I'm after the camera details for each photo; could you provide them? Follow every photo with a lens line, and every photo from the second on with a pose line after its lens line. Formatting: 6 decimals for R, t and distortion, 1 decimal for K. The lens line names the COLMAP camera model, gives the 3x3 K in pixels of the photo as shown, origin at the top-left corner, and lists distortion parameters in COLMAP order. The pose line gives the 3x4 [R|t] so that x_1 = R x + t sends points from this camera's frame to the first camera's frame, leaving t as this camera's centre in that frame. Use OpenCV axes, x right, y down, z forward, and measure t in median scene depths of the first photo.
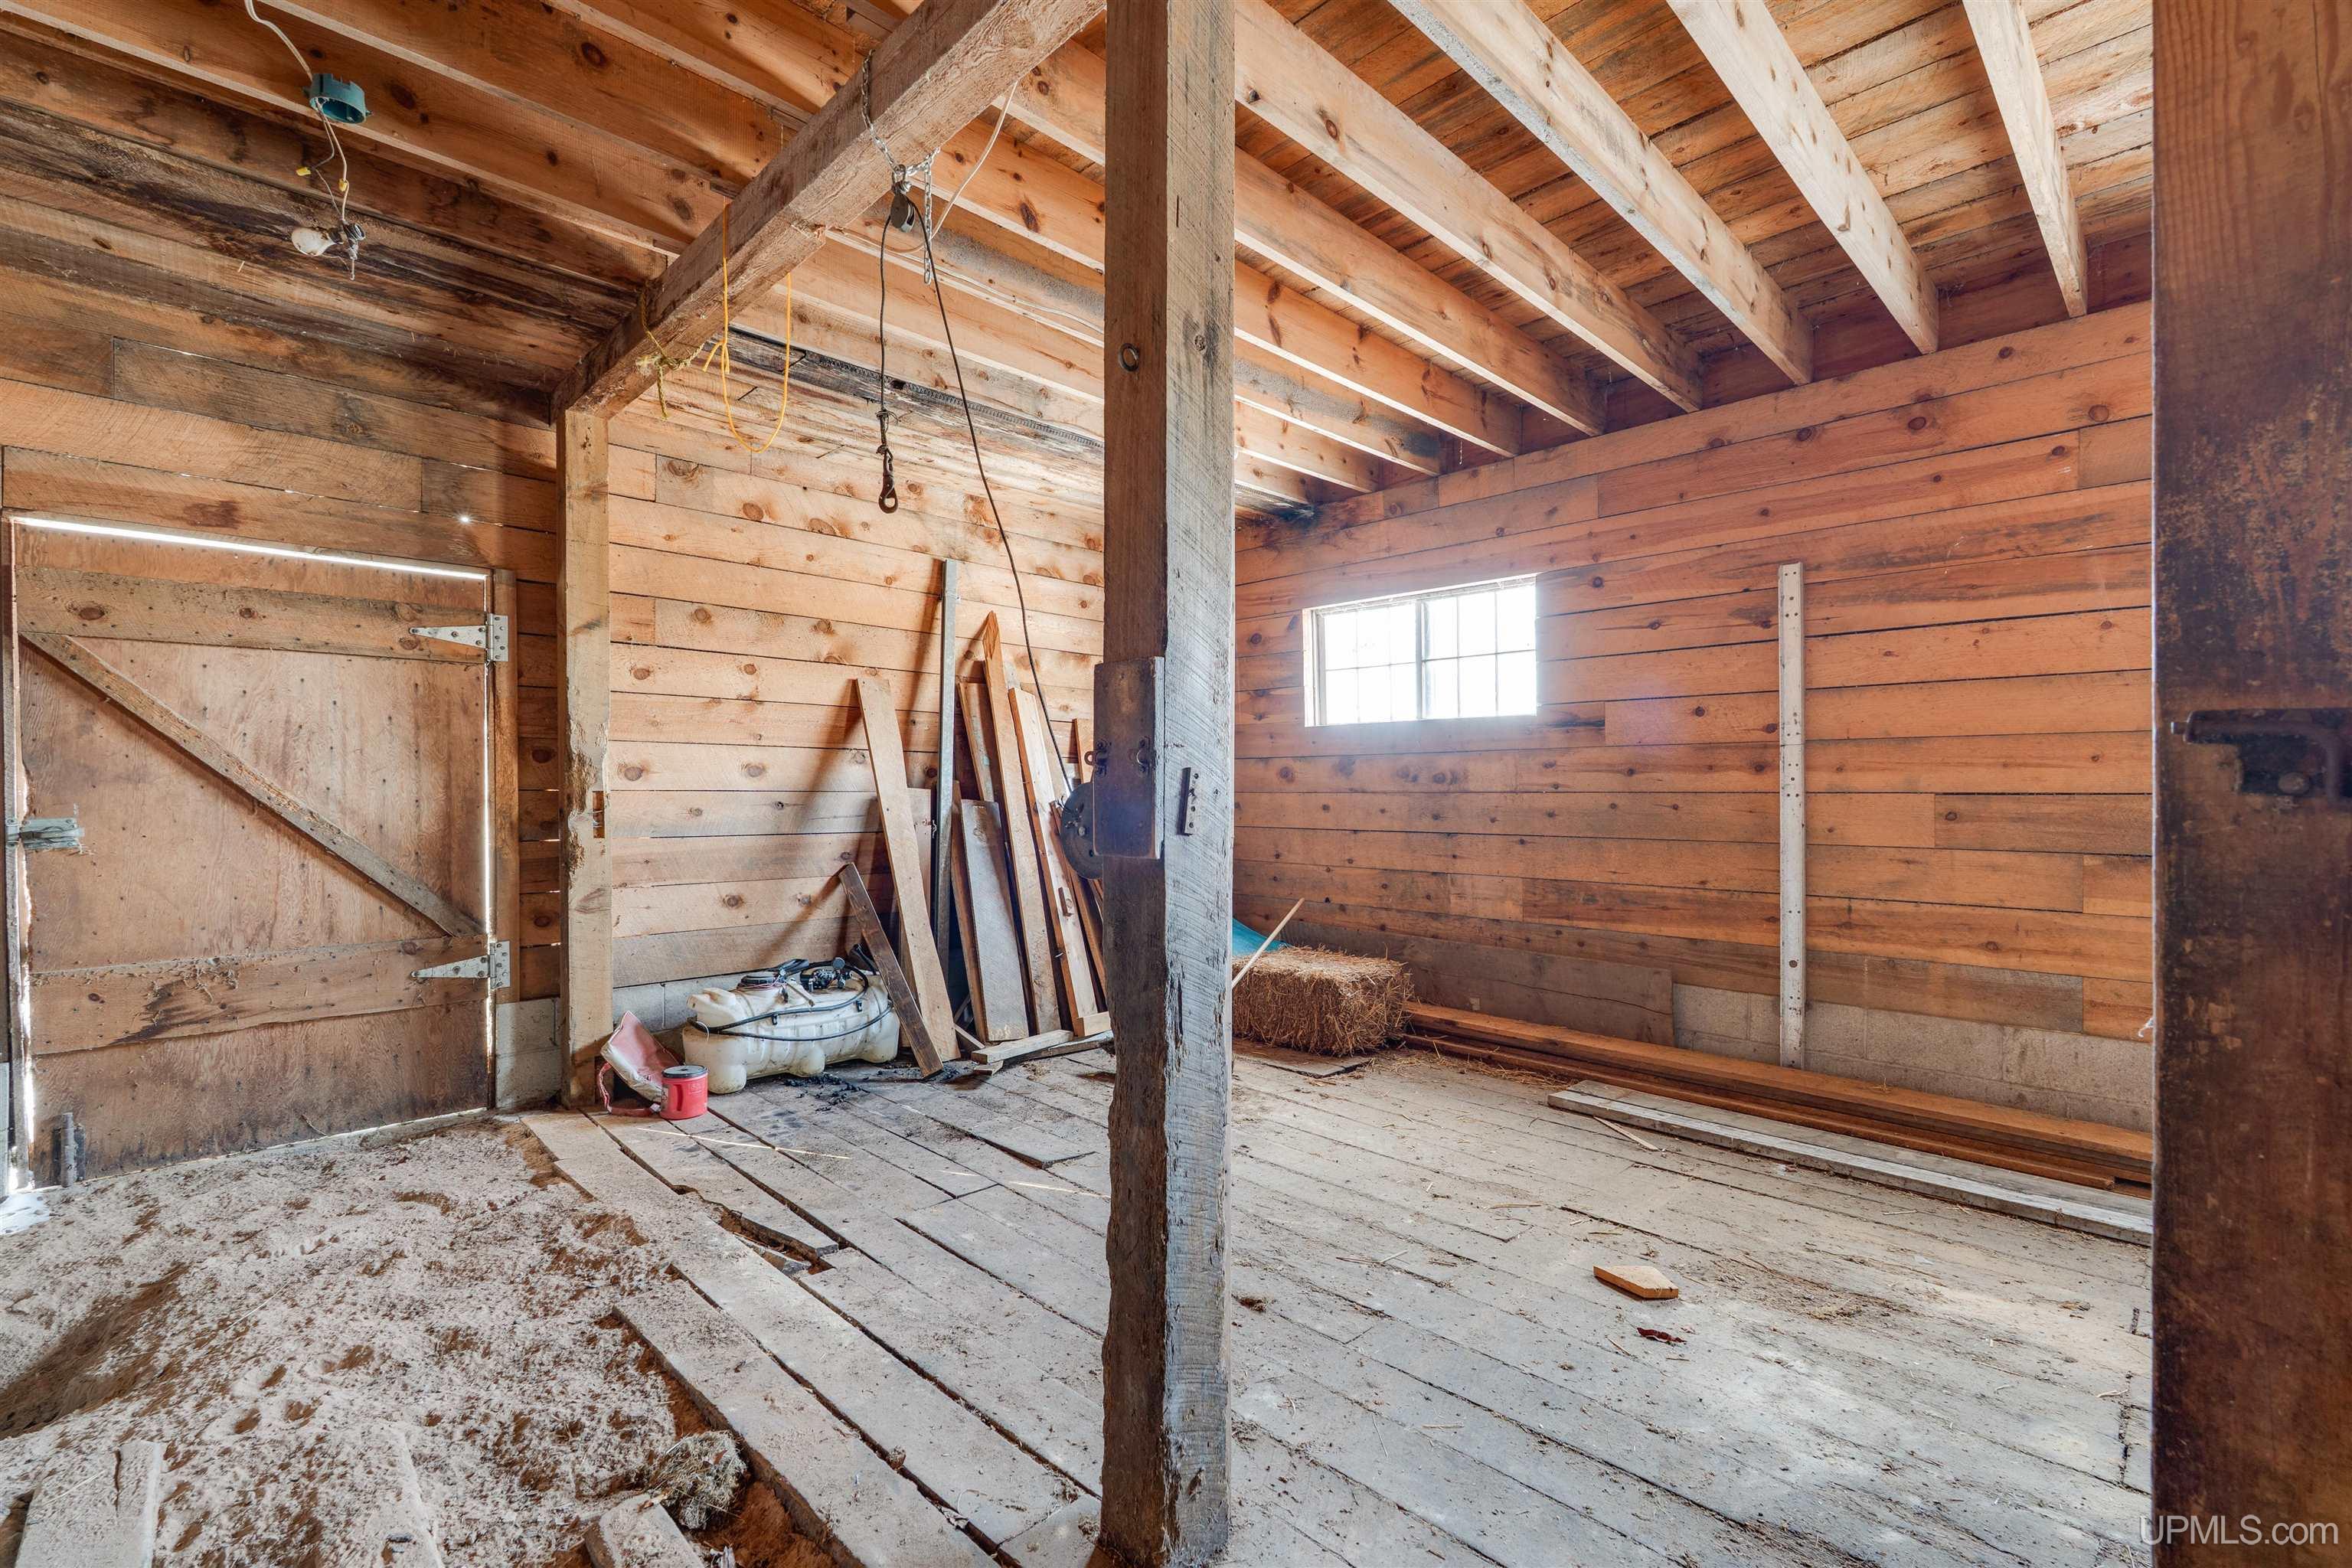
lens RADIAL K [[1033.7, 0, 1176.2], [0, 1033.7, 780.9], [0, 0, 1]] dist [-0.002398, 0.000264]
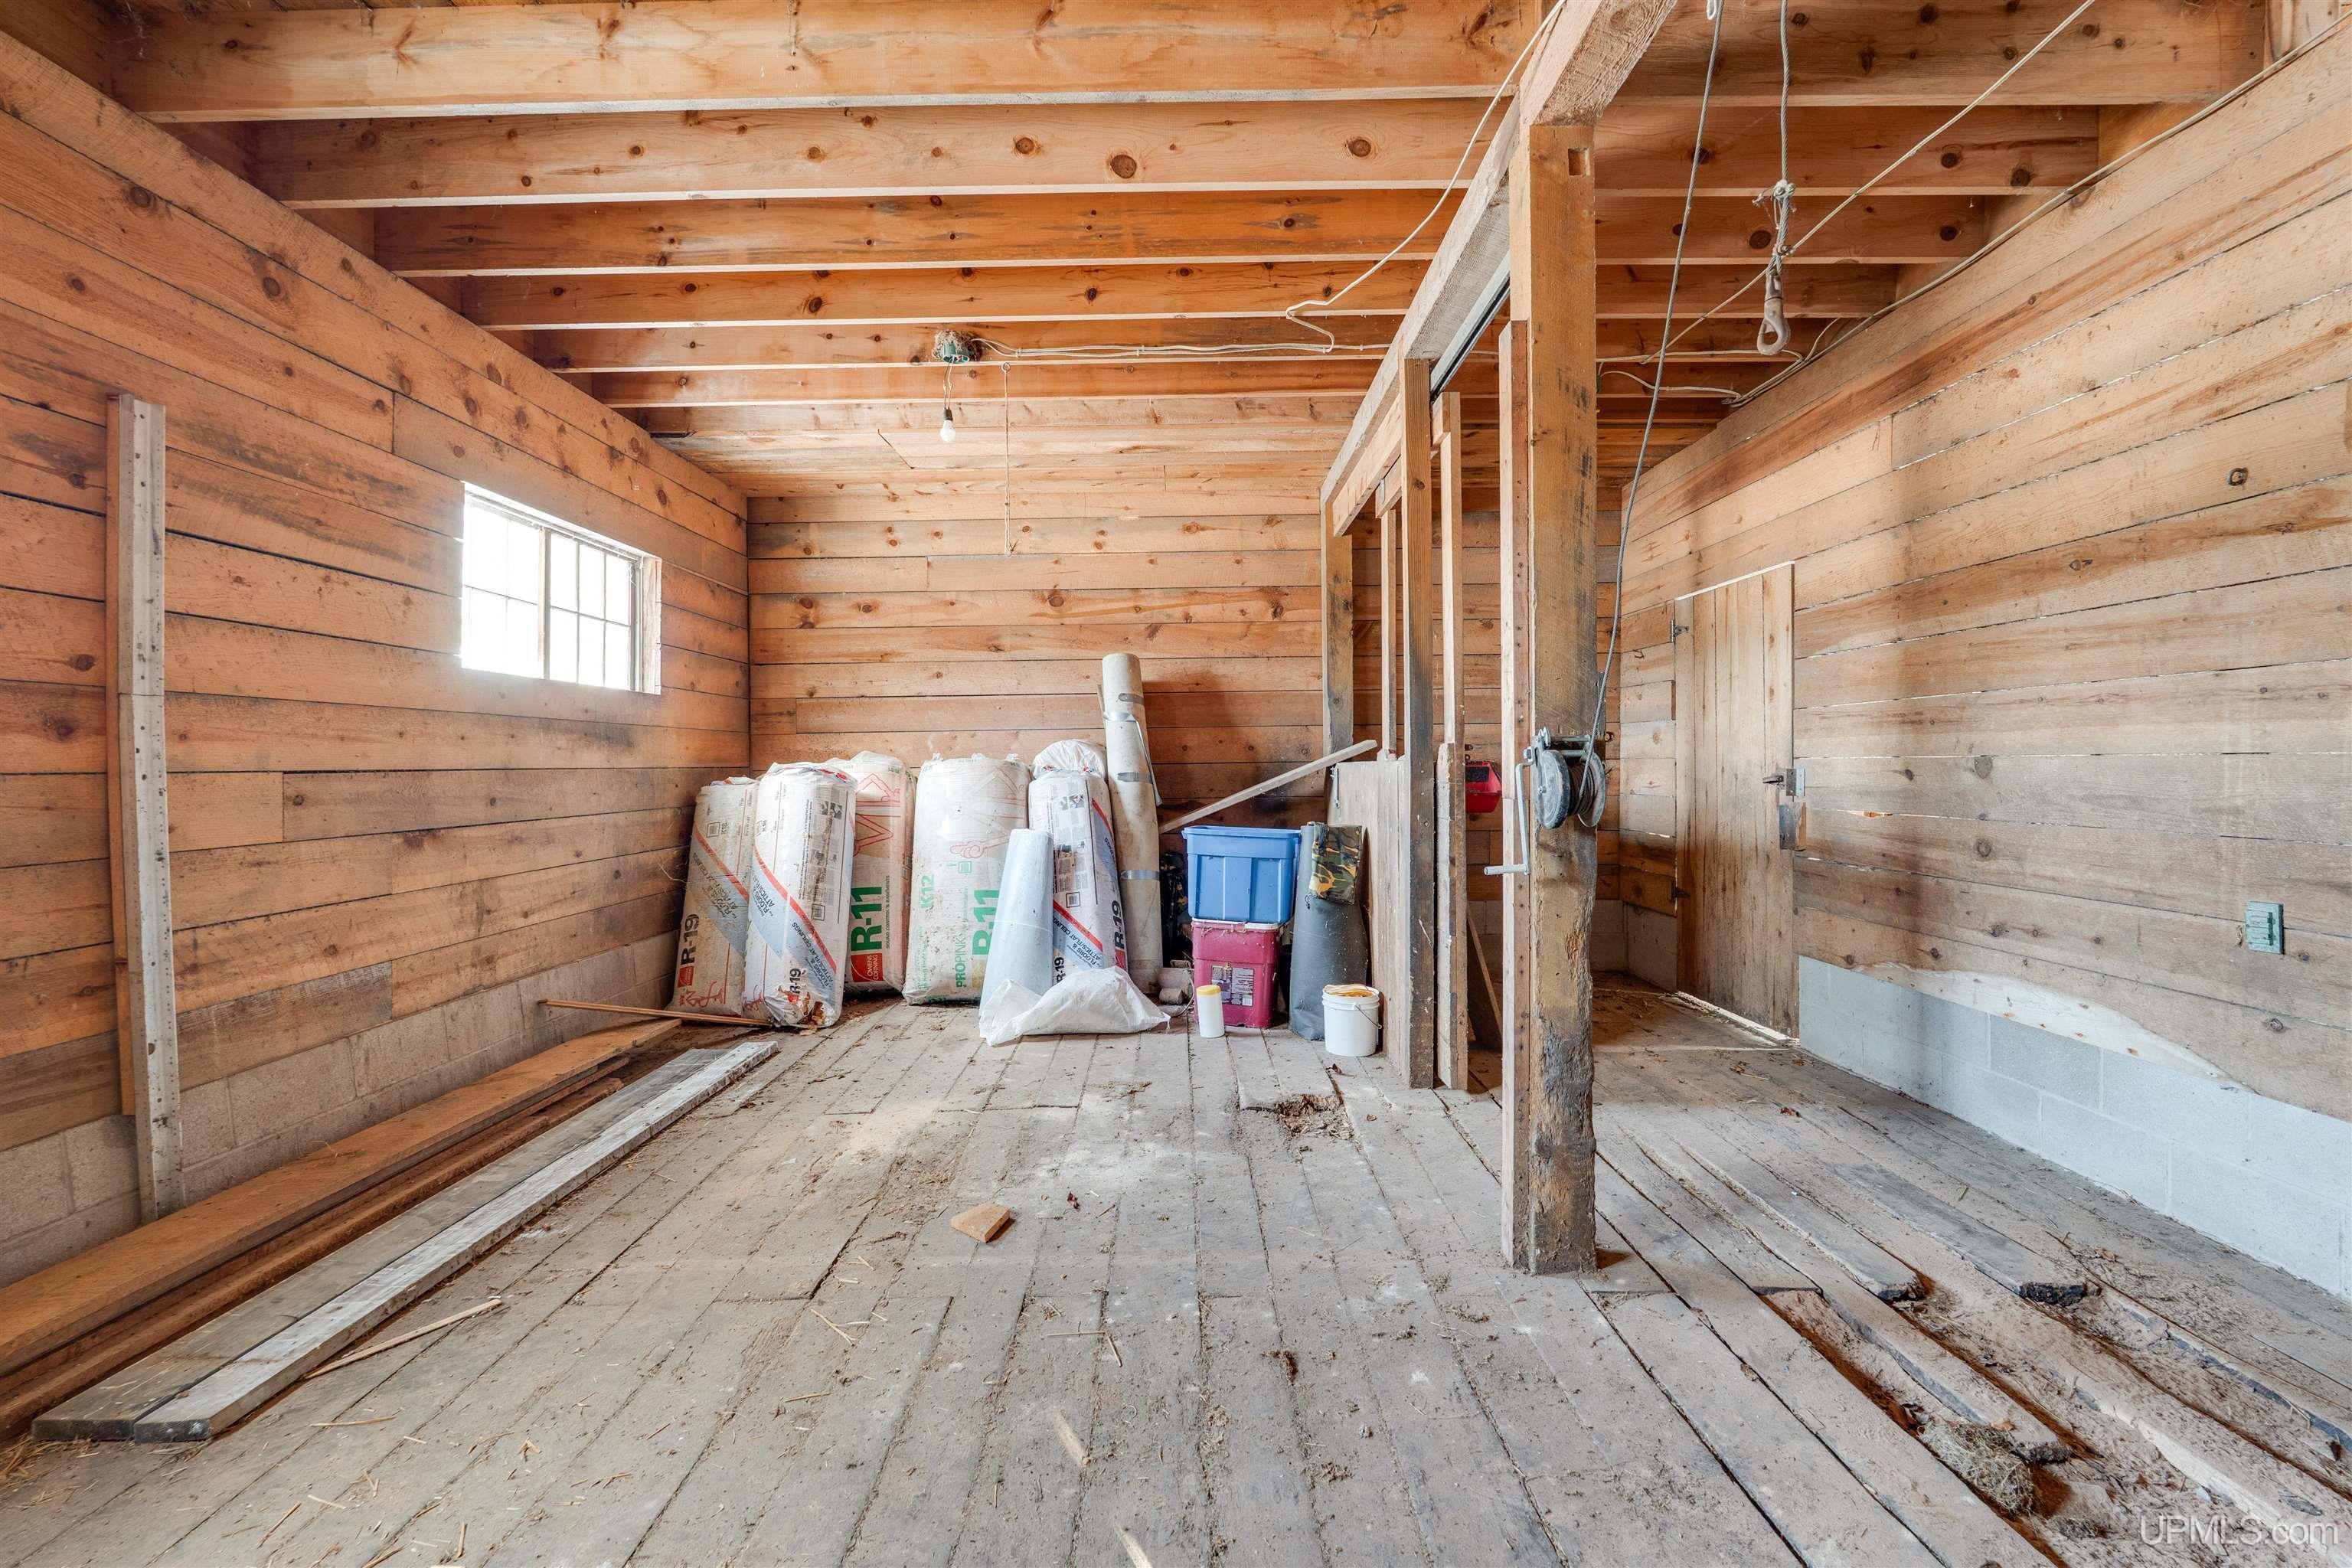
lens RADIAL K [[1033.7, 0, 1169.0], [0, 1033.7, 782.4], [0, 0, 1]] dist [-0.002398, 0.000264]
pose [[-0.712740, -0.009292, 0.701367, -0.299315], [0.000359, 0.999907, 0.013611, 0.009868], [-0.701428, 0.009953, -0.712671, 1.112135]]
